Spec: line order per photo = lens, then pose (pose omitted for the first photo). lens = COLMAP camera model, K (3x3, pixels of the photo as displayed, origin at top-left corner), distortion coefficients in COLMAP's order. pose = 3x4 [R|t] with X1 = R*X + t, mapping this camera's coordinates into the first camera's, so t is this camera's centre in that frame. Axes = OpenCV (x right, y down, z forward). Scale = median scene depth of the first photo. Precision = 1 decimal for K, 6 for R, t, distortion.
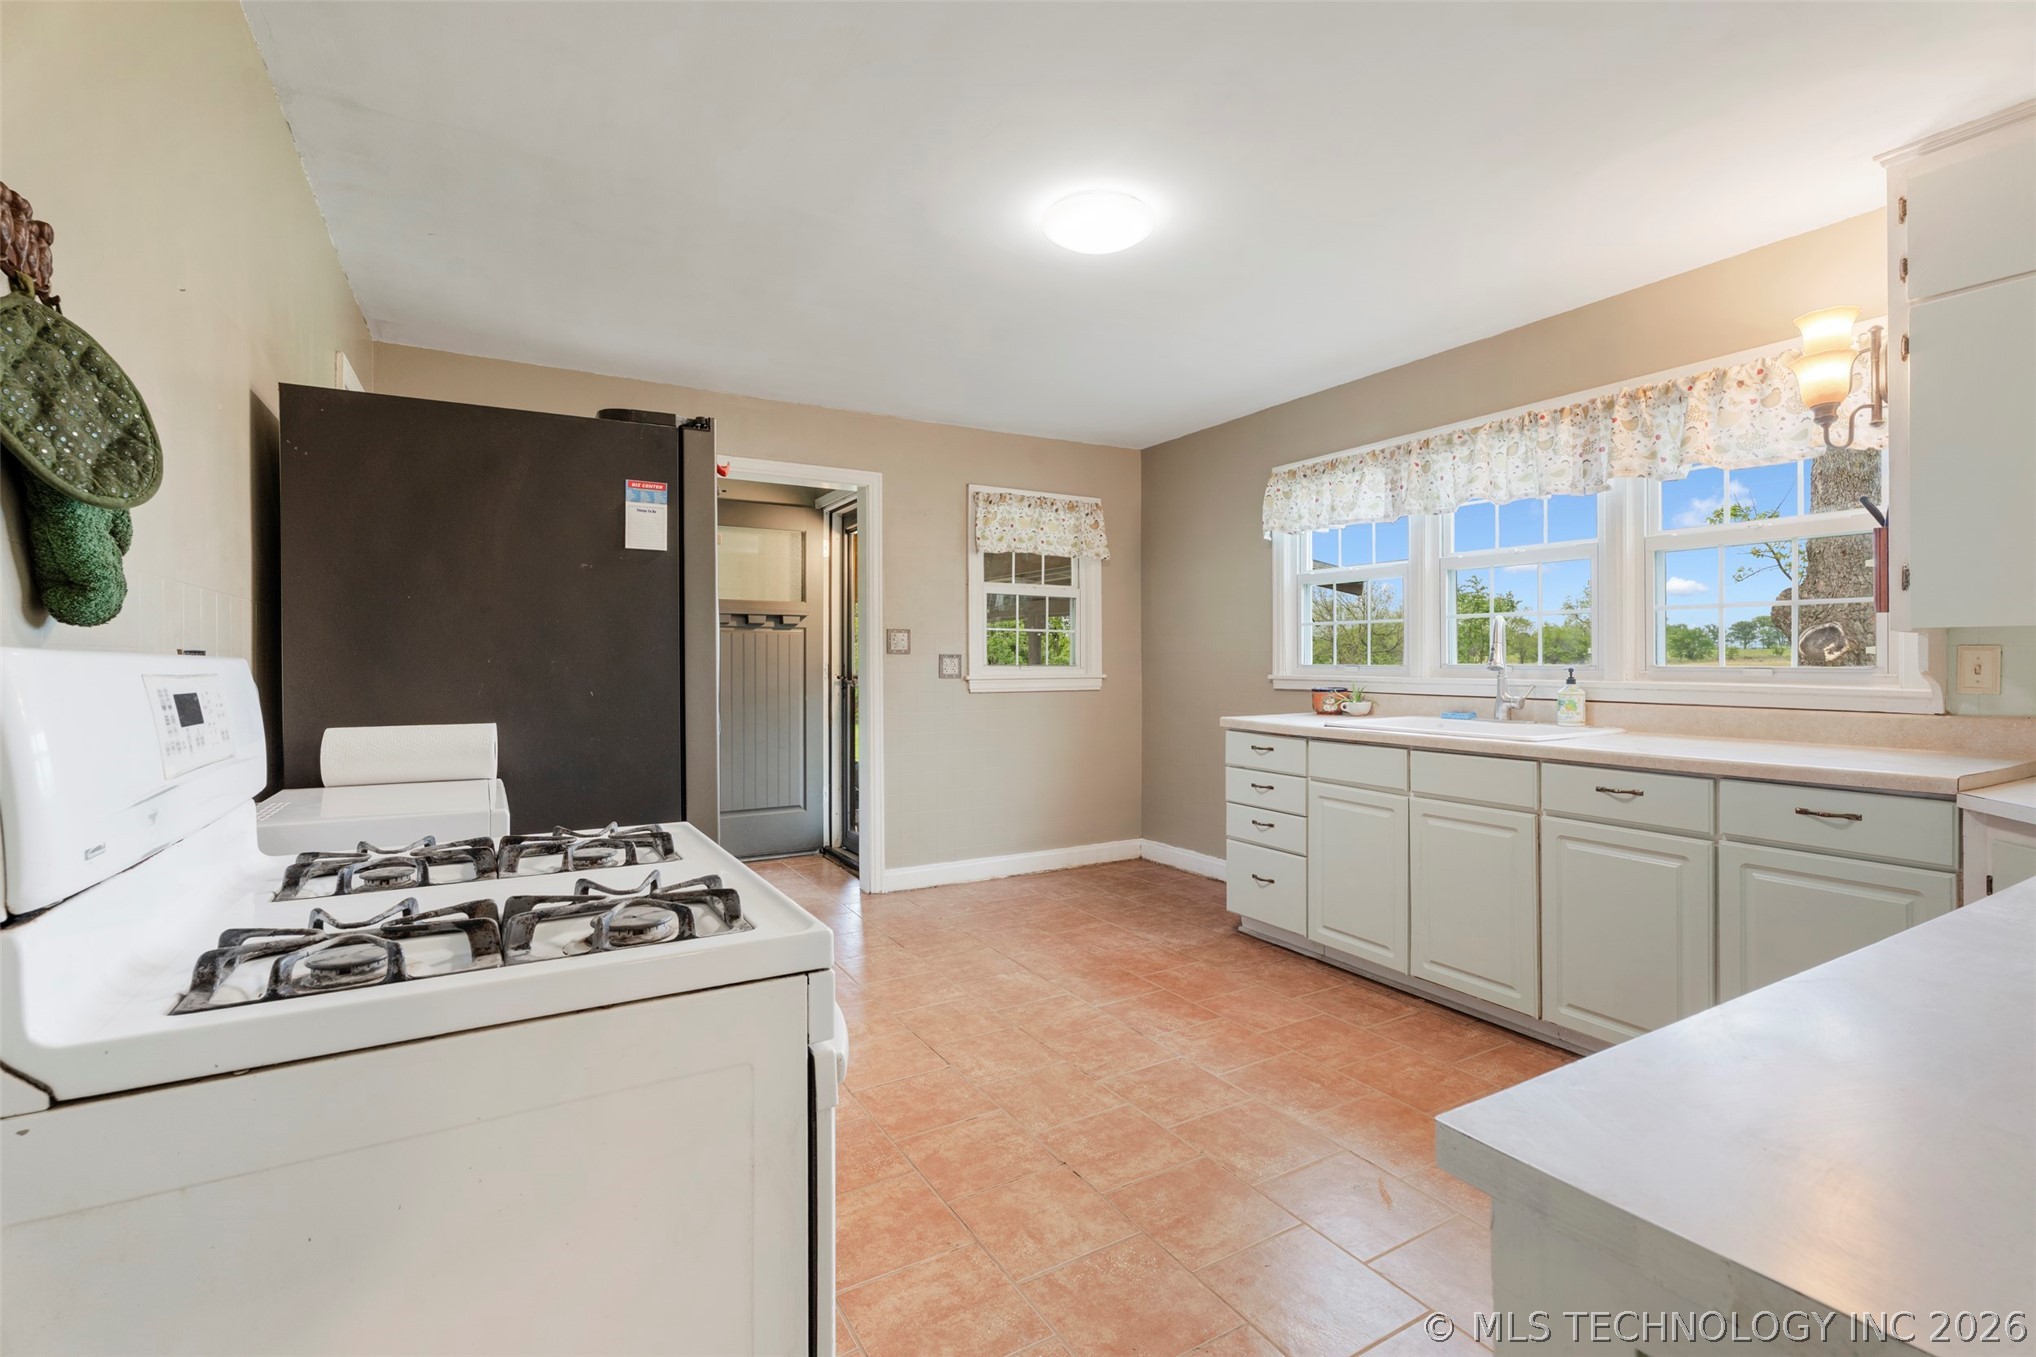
lens RADIAL K [[912.1, 0, 1047.3], [0, 912.1, 650.2], [0, 0, 1]] dist [-0.002263, -0.000123]
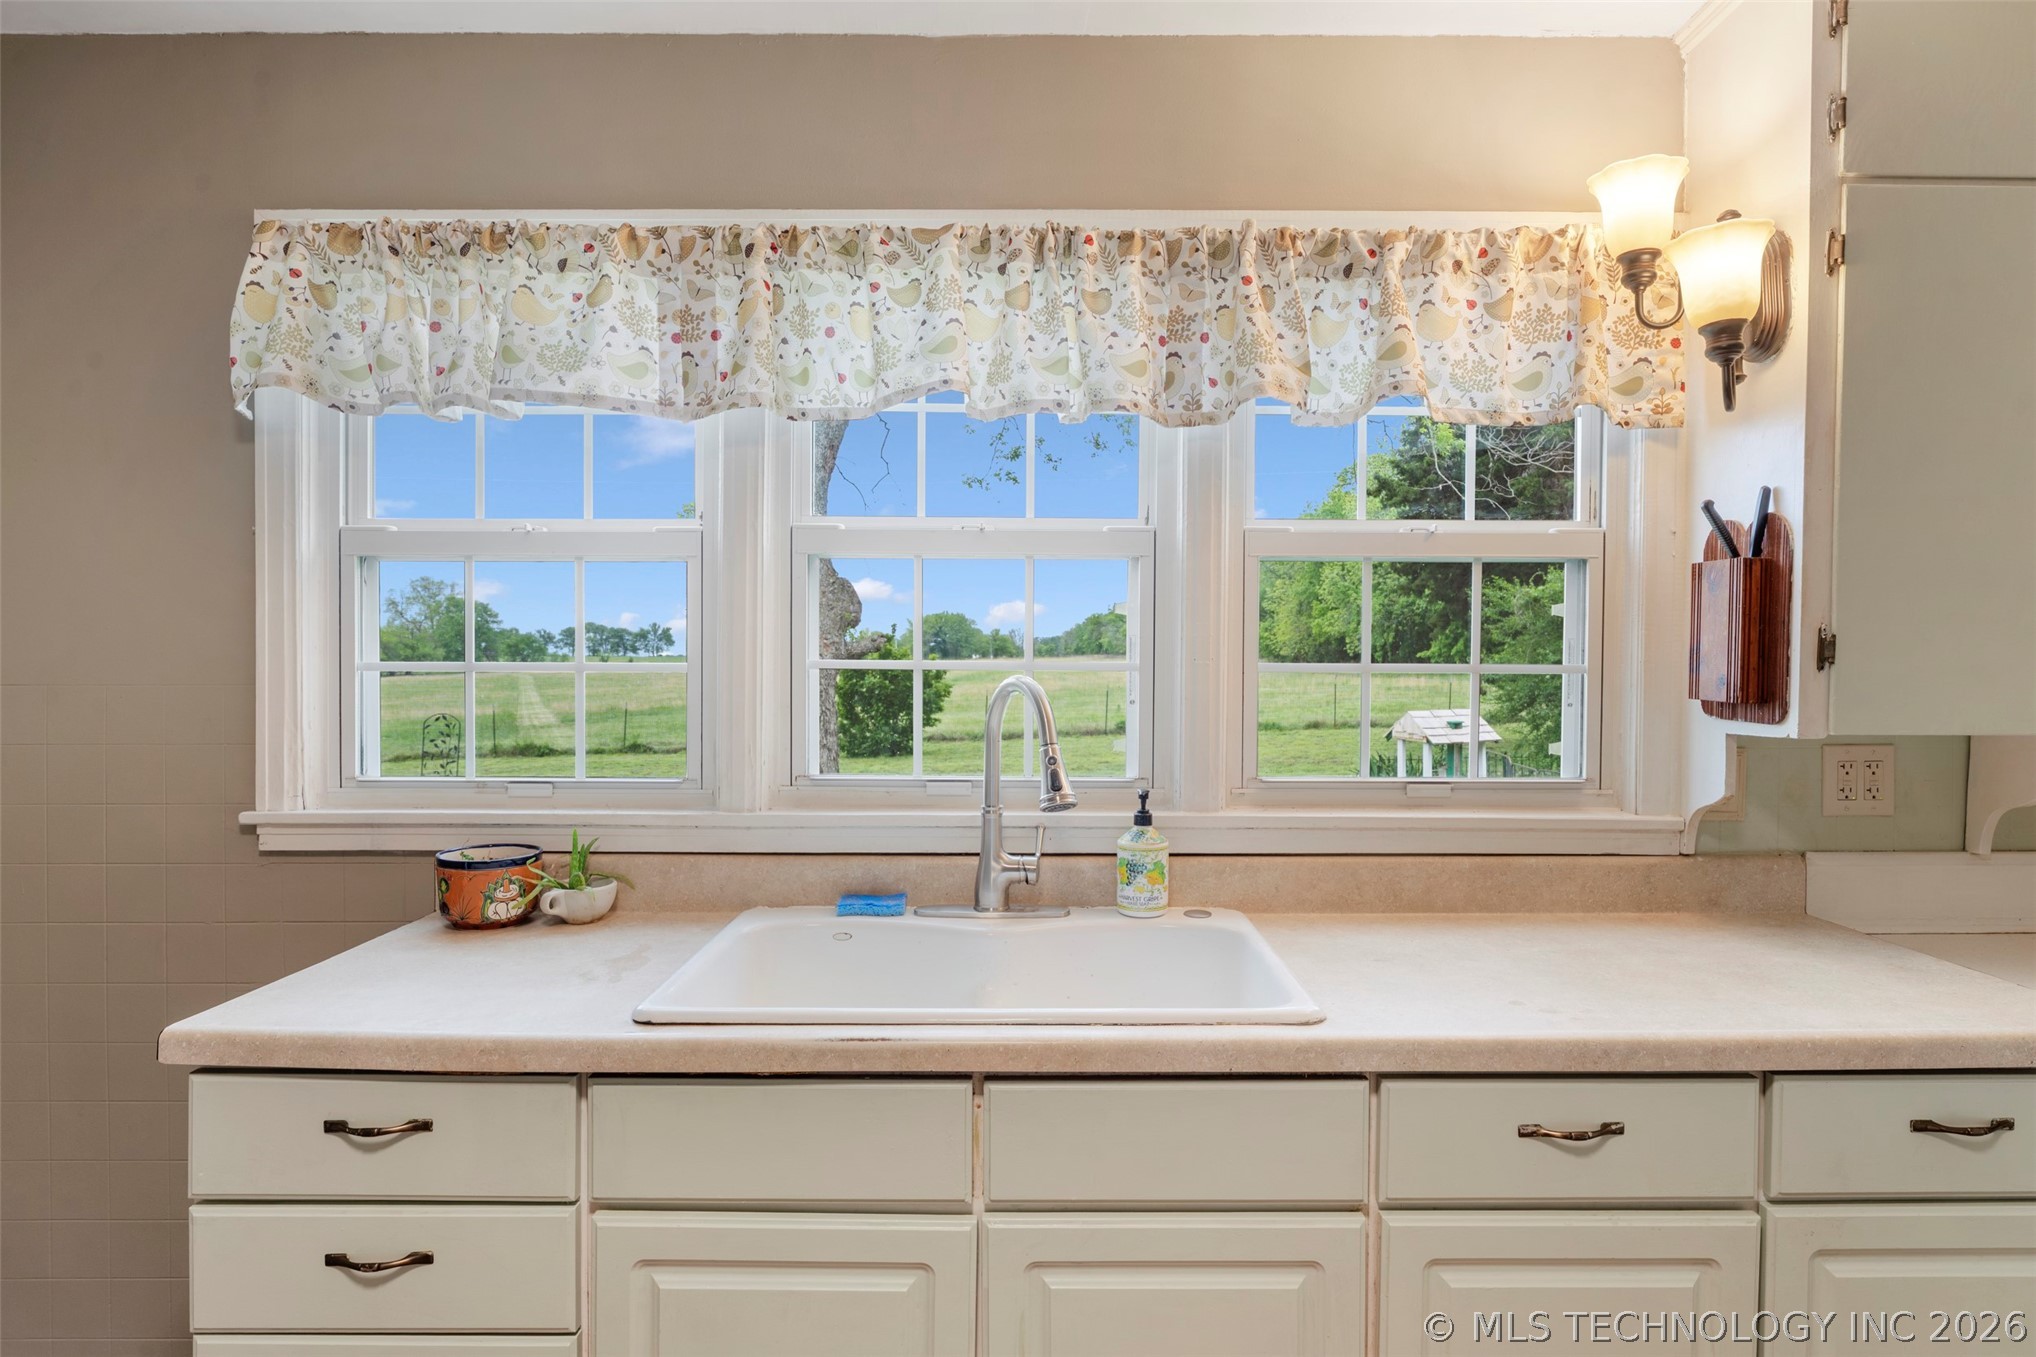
lens RADIAL K [[1122.3, 0, 1027.3], [0, 1122.3, 671.9], [0, 0, 1]] dist [-0.017604, 0.004081]
pose [[0.509312, -0.001916, 0.860580, 0.040377], [-0.010382, 0.999911, 0.008371, -0.039388], [-0.860519, -0.013198, 0.509247, 0.653166]]
